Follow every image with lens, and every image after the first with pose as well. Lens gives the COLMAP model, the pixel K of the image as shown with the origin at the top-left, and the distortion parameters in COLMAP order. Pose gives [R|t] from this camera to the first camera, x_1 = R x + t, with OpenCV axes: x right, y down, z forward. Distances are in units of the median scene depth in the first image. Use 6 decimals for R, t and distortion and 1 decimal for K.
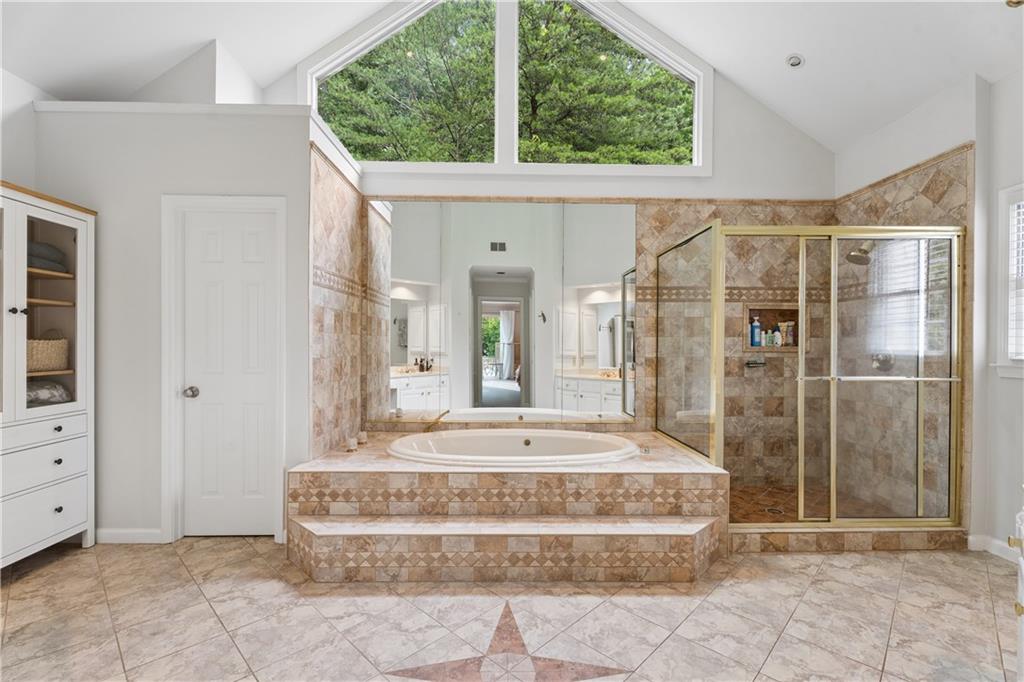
lens RADIAL K [[461.4, 0, 505.6], [0, 461.4, 343.0], [0, 0, 1]] dist [0.000397, -0.000005]
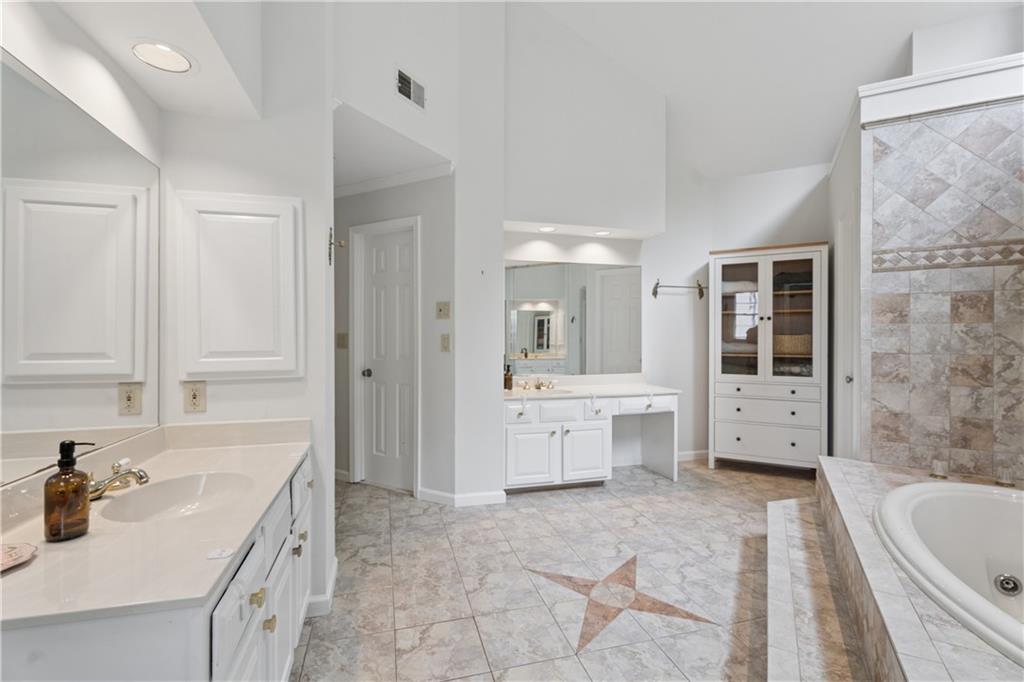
lens RADIAL K [[461.4, 0, 507.5], [0, 461.4, 338.7], [0, 0, 1]] dist [0.000397, -0.000005]
pose [[-0.505861, 0.002291, -0.862612, 0.897897], [0.000395, 0.999997, 0.002424, 0.002451], [0.862615, 0.000886, -0.505861, 1.002667]]
